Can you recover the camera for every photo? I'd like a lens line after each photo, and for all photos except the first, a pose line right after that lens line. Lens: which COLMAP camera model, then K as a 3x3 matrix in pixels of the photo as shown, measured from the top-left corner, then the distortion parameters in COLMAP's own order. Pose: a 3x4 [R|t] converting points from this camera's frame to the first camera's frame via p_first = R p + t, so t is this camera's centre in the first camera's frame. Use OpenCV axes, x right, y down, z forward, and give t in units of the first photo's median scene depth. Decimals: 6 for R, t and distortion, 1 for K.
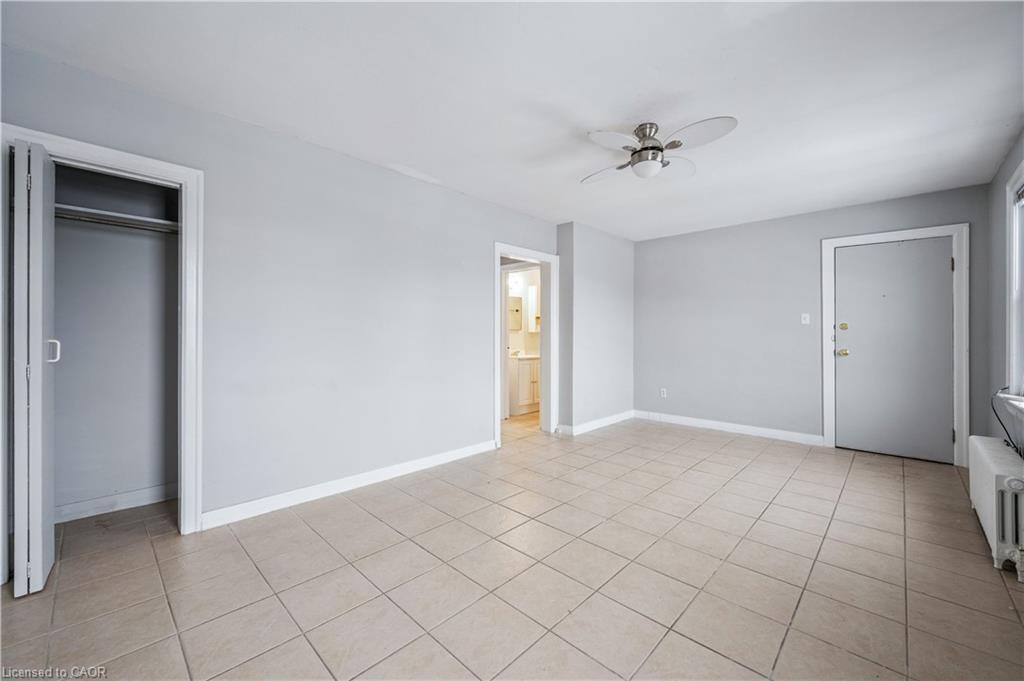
lens RADIAL K [[402.6, 0, 508.1], [0, 402.6, 331.8], [0, 0, 1]] dist [-0.000882, 0.000059]
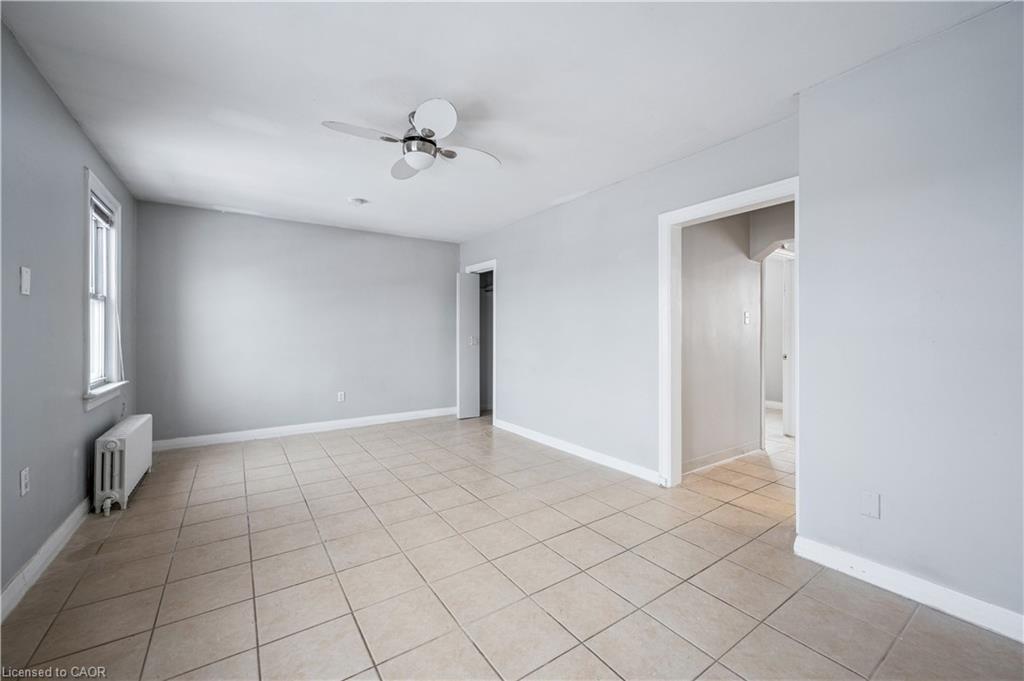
lens RADIAL K [[409.7, 0, 524.5], [0, 409.7, 334.2], [0, 0, 1]] dist [0.001767, 0.000124]
pose [[-0.181772, -0.006013, -0.983322, 0.946640], [0.004228, 0.999967, -0.006897, 0.009485], [0.983332, -0.005411, -0.181741, 1.074642]]
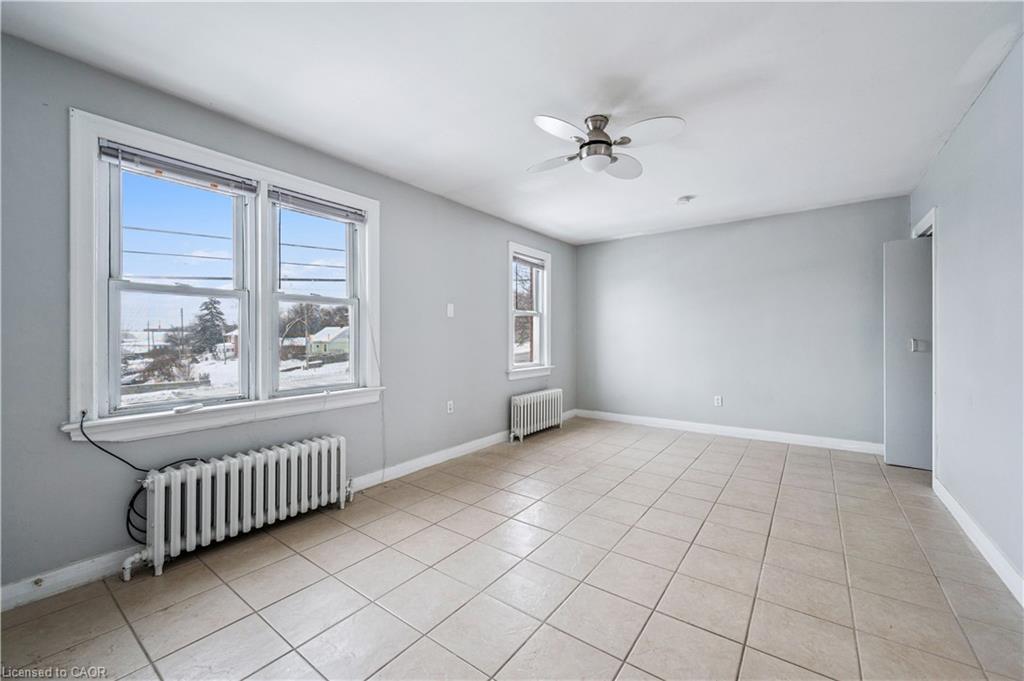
lens RADIAL K [[412.7, 0, 512.0], [0, 412.7, 340.5], [0, 0, 1]] dist [0.002105, 0.000074]
pose [[-0.990875, -0.004477, -0.134709, 0.507194], [-0.005069, 0.999979, 0.004055, 0.009511], [0.134688, 0.004701, -0.990877, 1.476042]]
